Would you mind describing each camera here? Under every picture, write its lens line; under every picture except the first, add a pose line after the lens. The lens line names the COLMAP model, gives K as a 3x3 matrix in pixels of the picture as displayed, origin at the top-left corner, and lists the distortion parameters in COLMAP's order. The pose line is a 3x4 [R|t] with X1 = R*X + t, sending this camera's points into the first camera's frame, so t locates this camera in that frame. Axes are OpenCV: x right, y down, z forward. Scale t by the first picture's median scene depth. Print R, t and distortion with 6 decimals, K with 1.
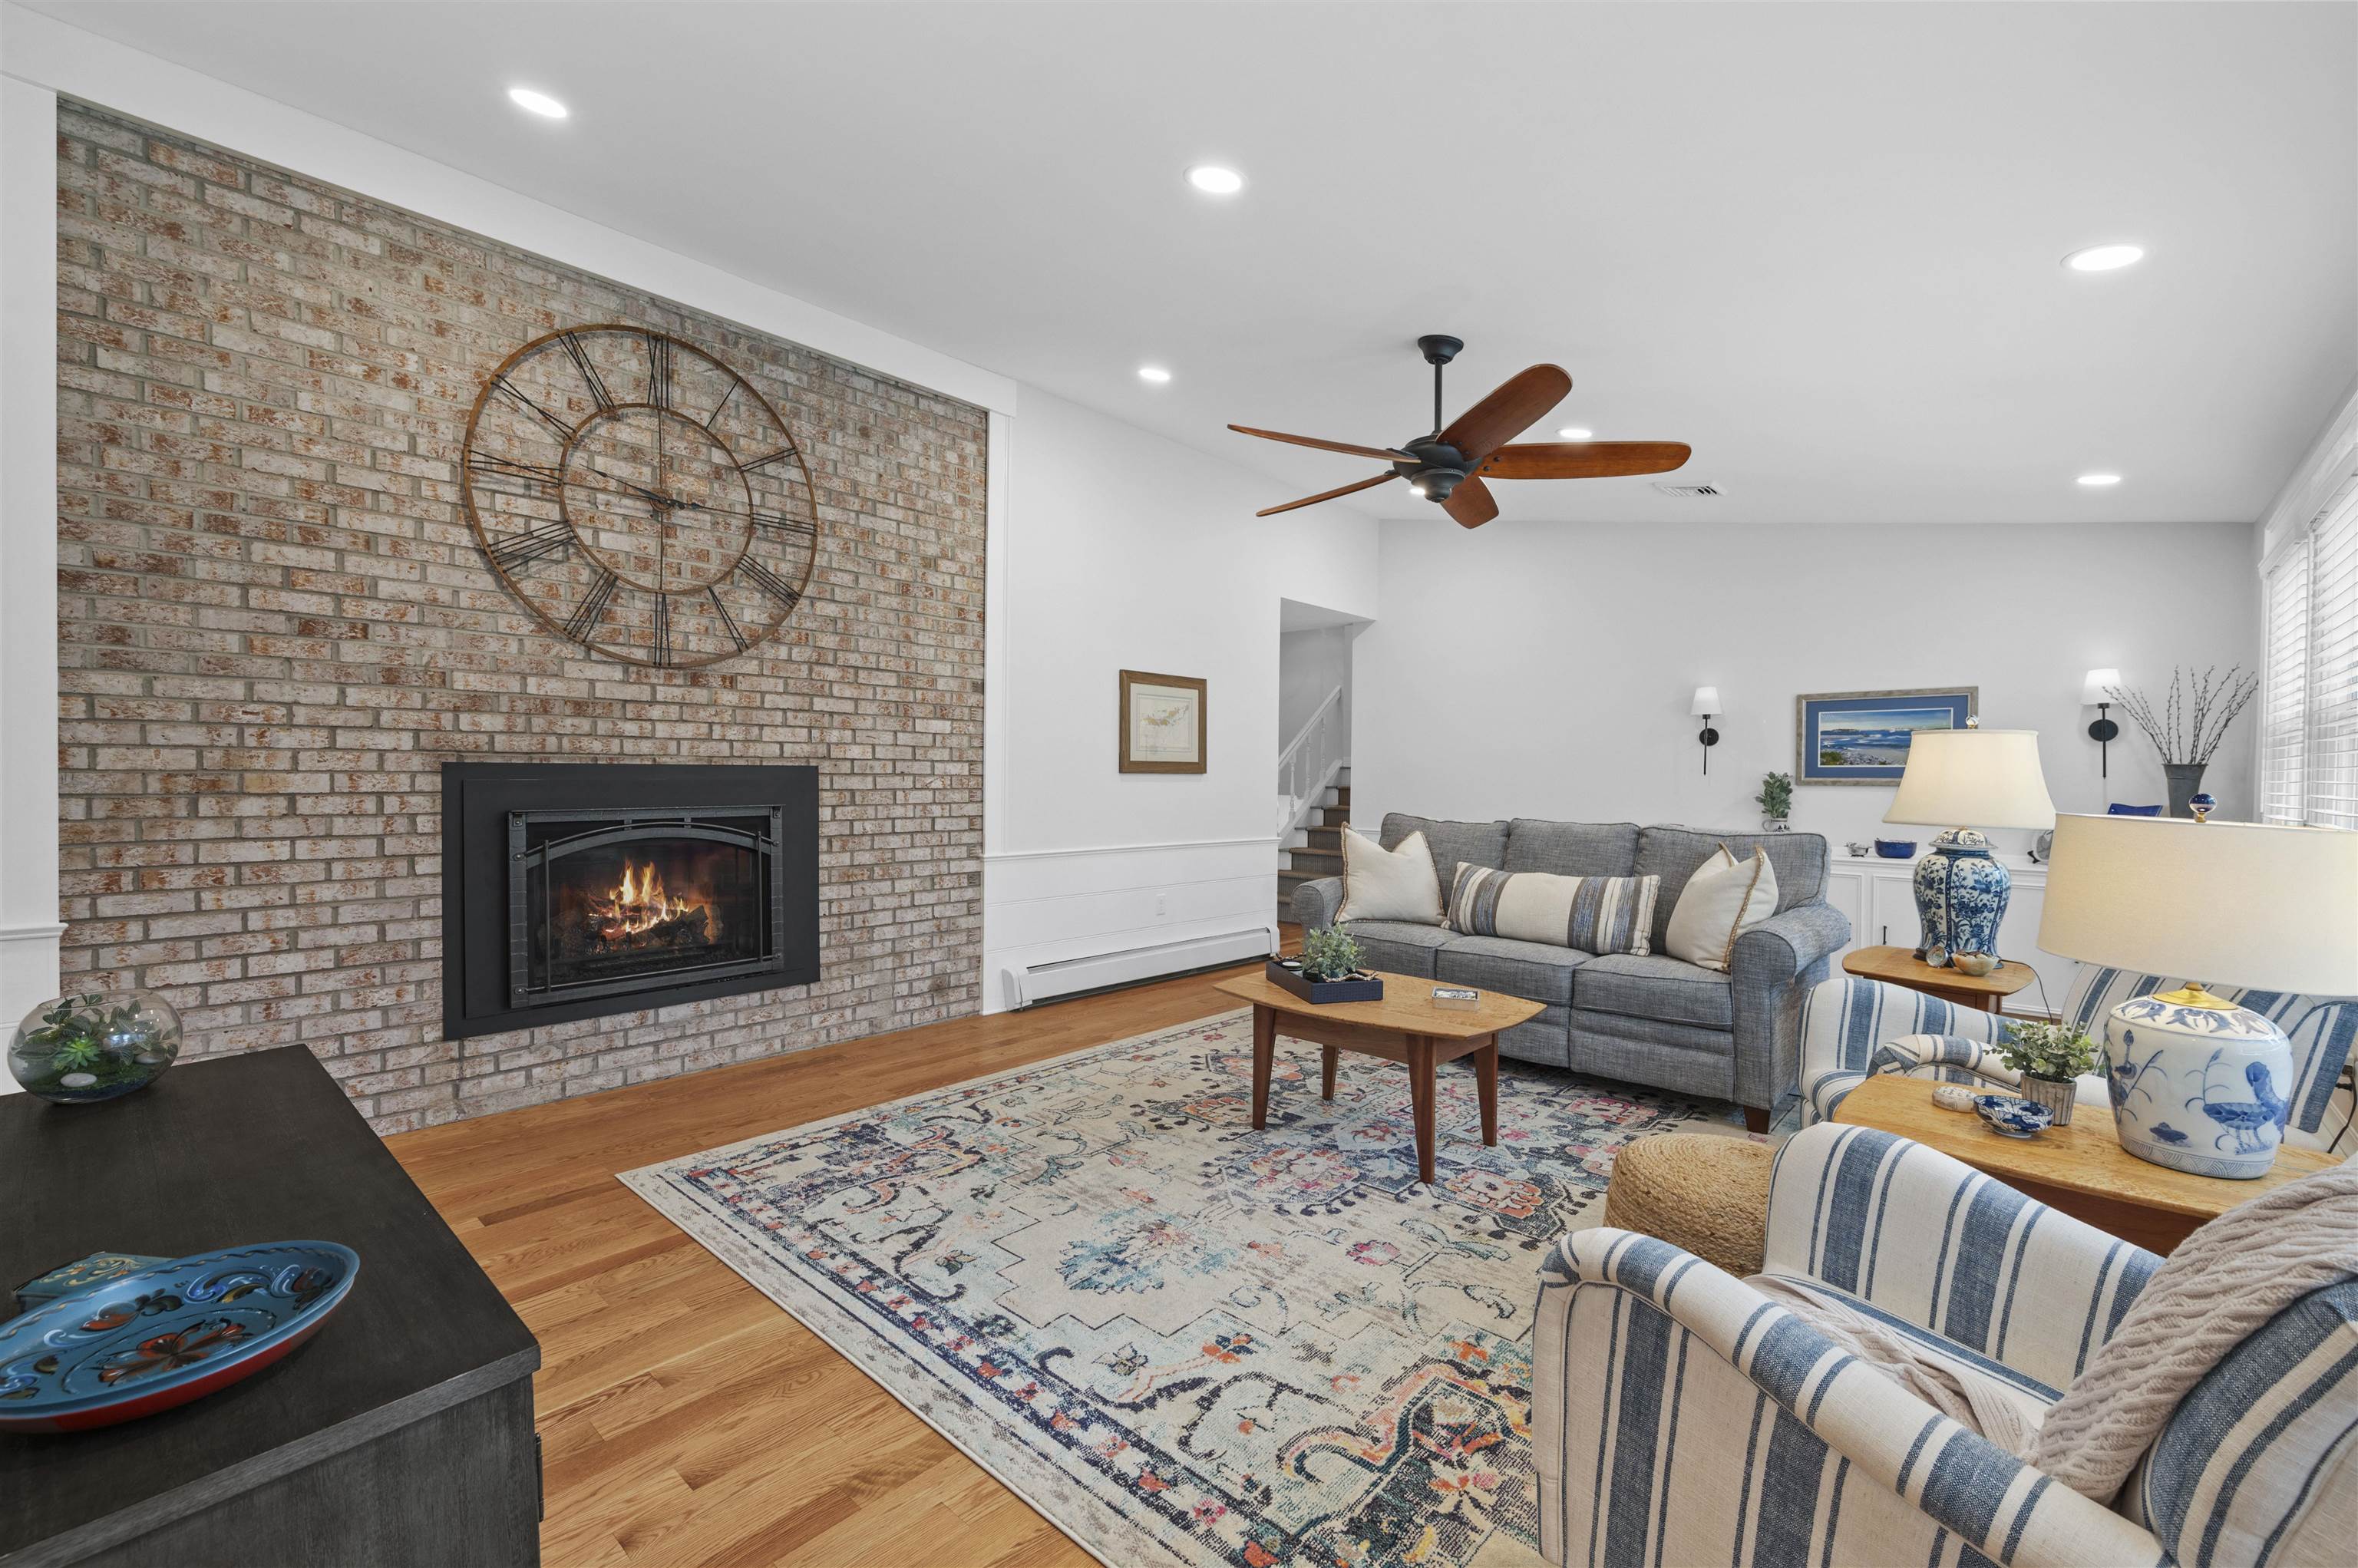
lens RADIAL K [[988.9, 0, 1179.0], [0, 988.9, 784.0], [0, 0, 1]] dist [-0.000019, -0.000089]
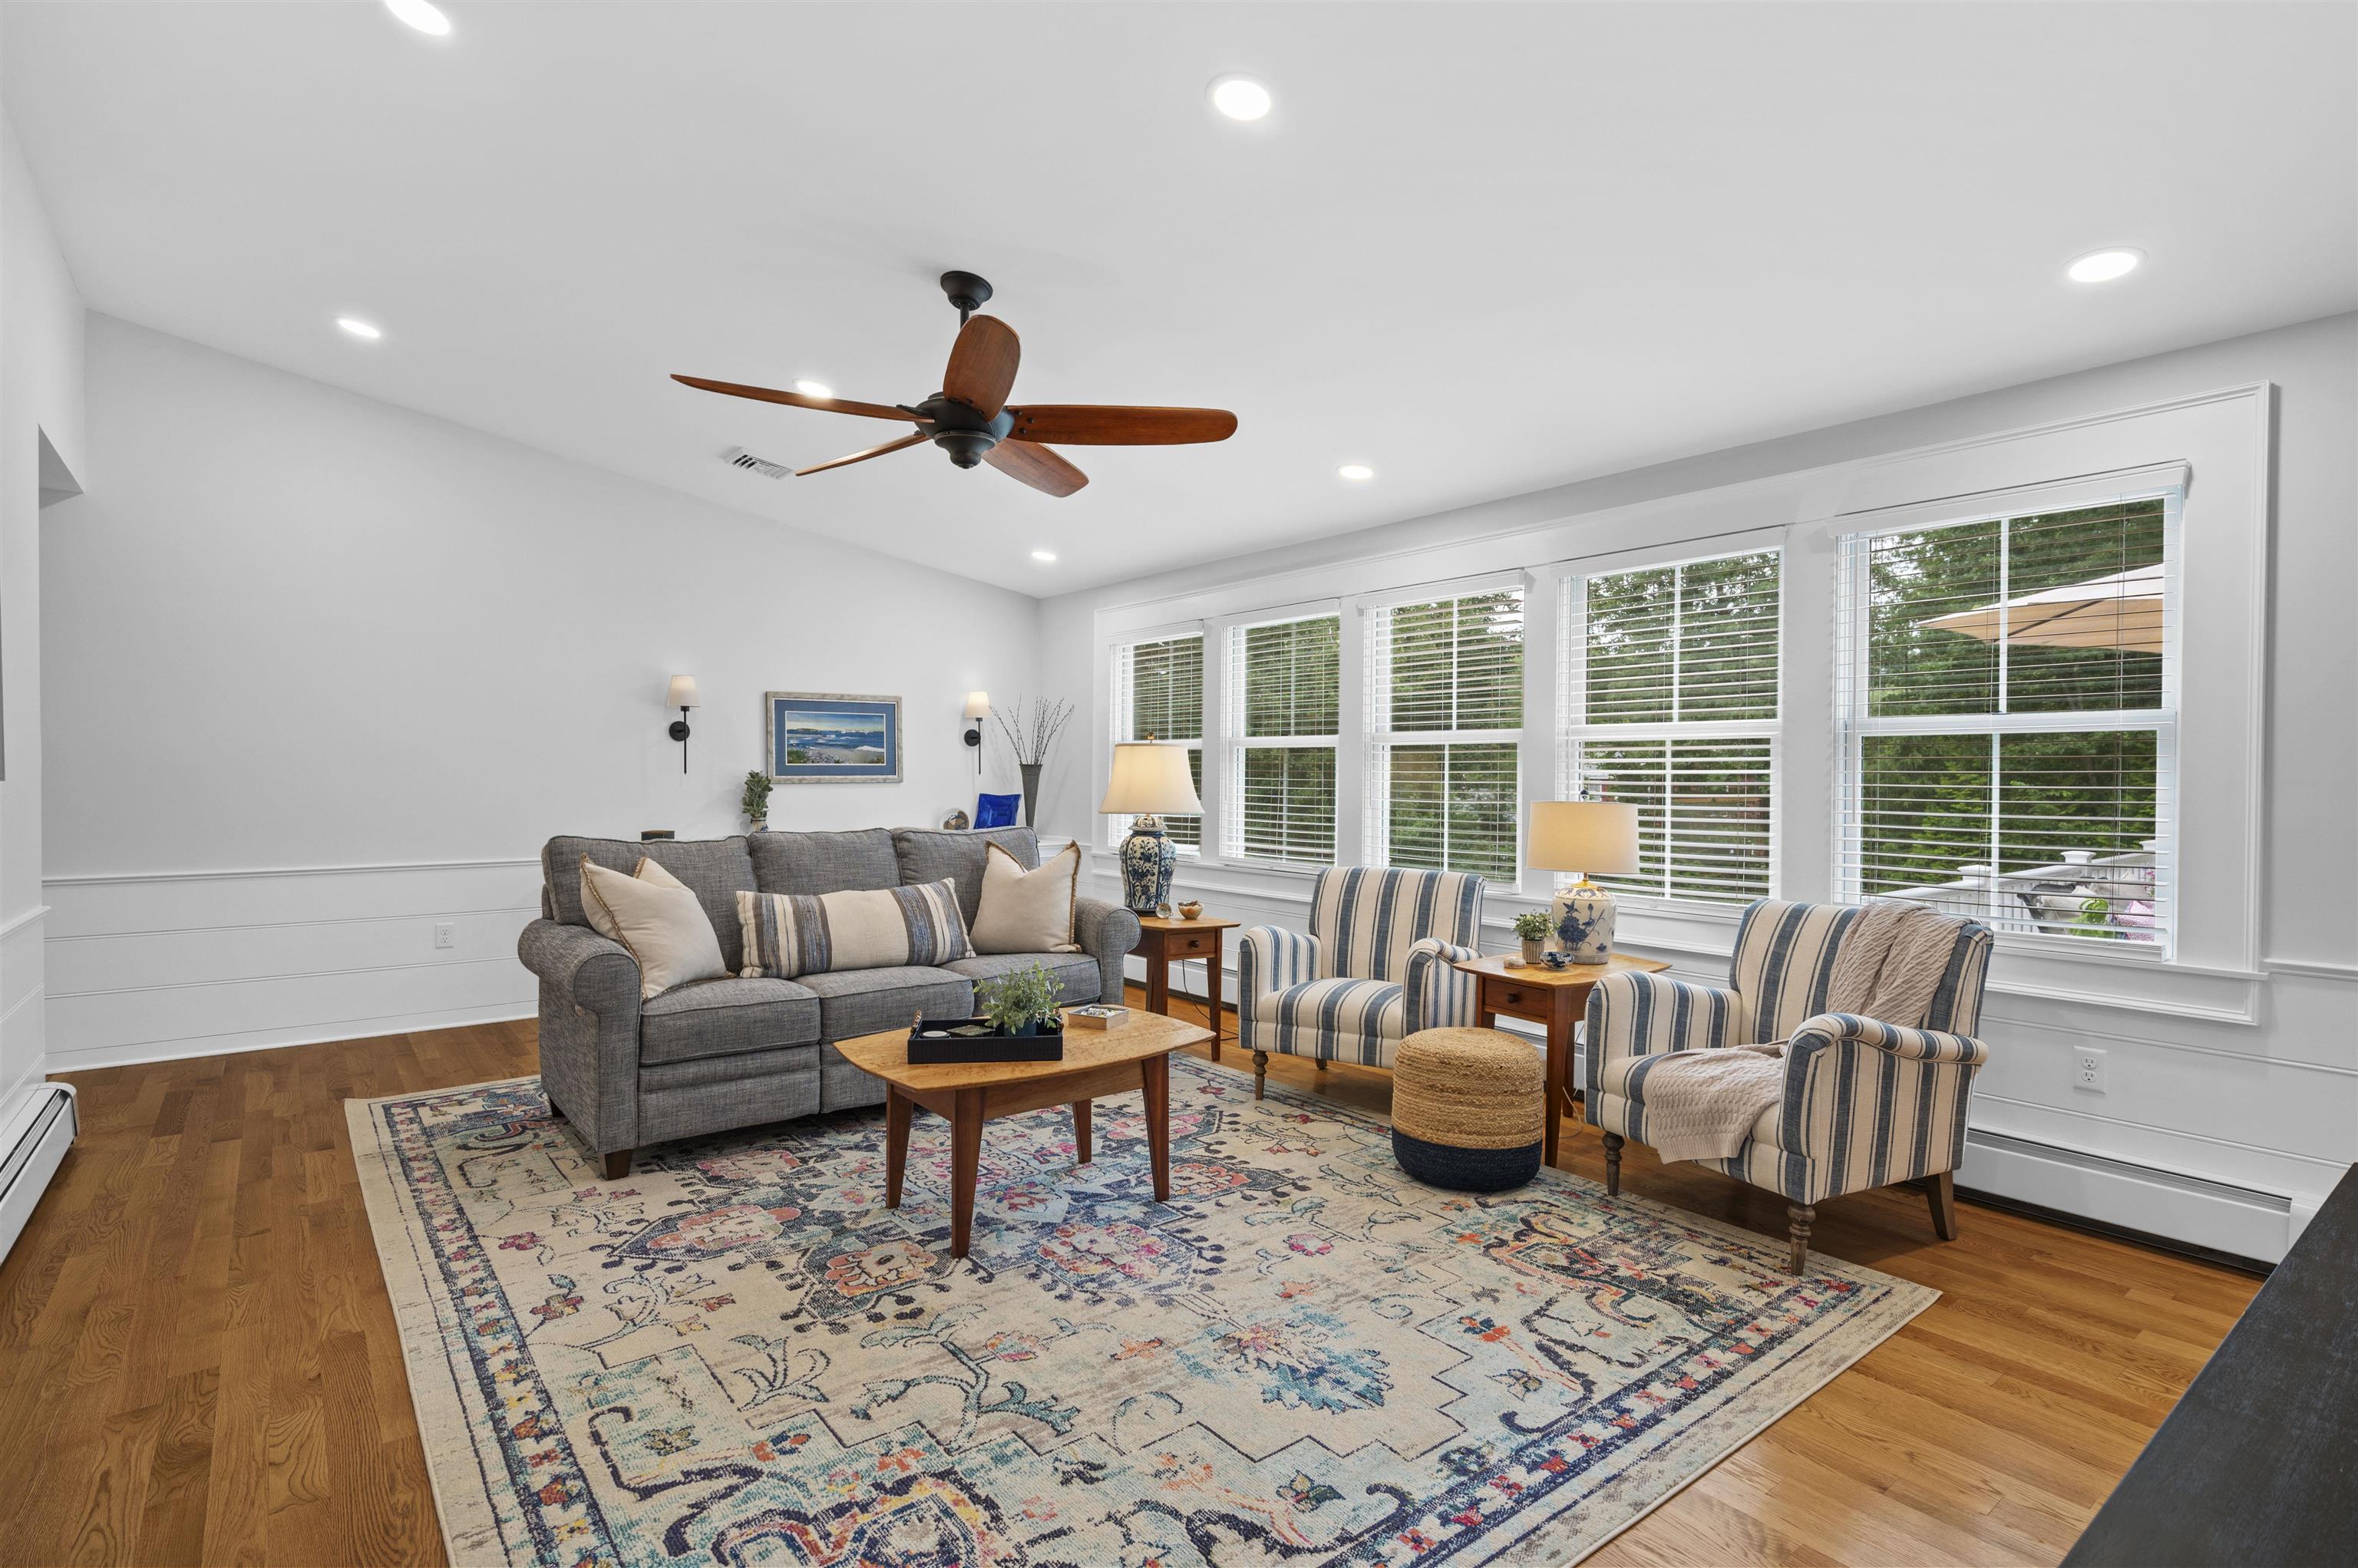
lens RADIAL K [[1147.2, 0, 1179.0], [0, 1147.2, 784.0], [0, 0, 1]] dist [-0.000811, 0.001299]
pose [[0.170329, -0.019614, 0.985192, -0.785429], [0.009246, 0.999790, 0.018306, -0.027861], [-0.985344, 0.005991, 0.170475, 0.719284]]
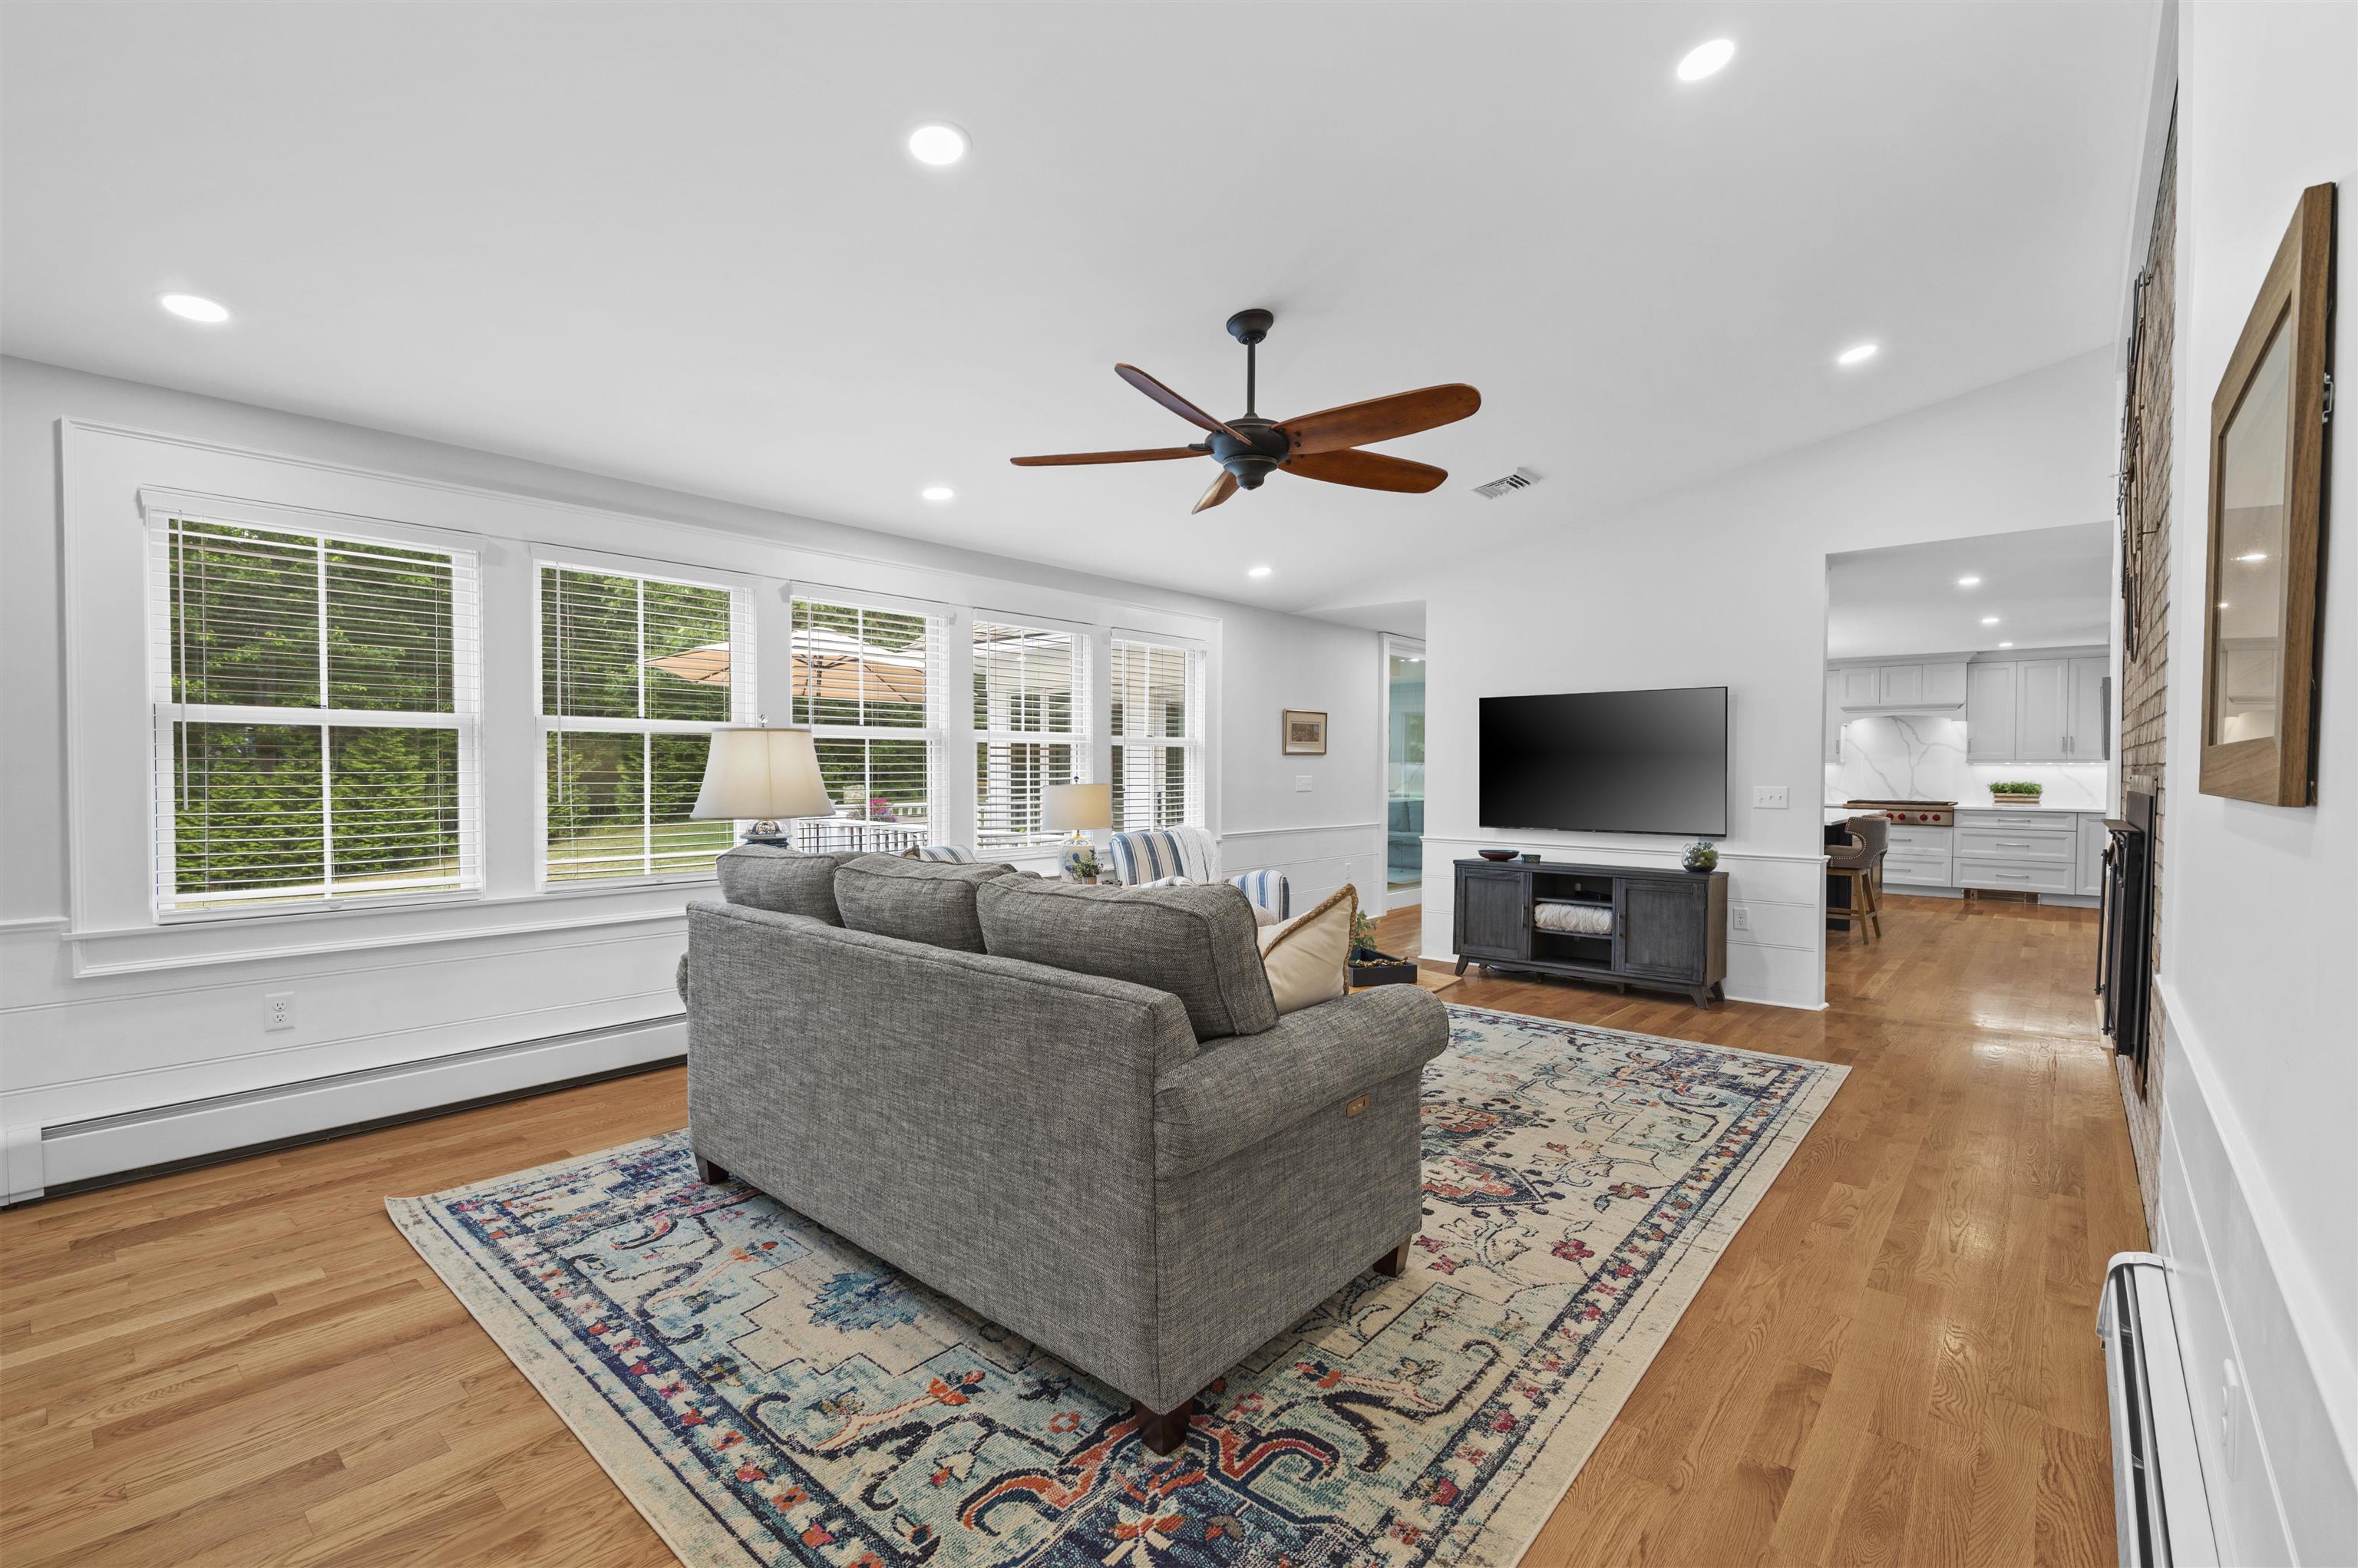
lens RADIAL K [[1054.3, 0, 1179.0], [0, 1054.3, 784.0], [0, 0, 1]] dist [-0.001897, -0.001154]
pose [[-0.999467, -0.011434, -0.030562, 0.397367], [-0.012276, 0.999546, 0.027514, -0.031511], [0.030233, 0.027874, -0.999154, 2.248930]]
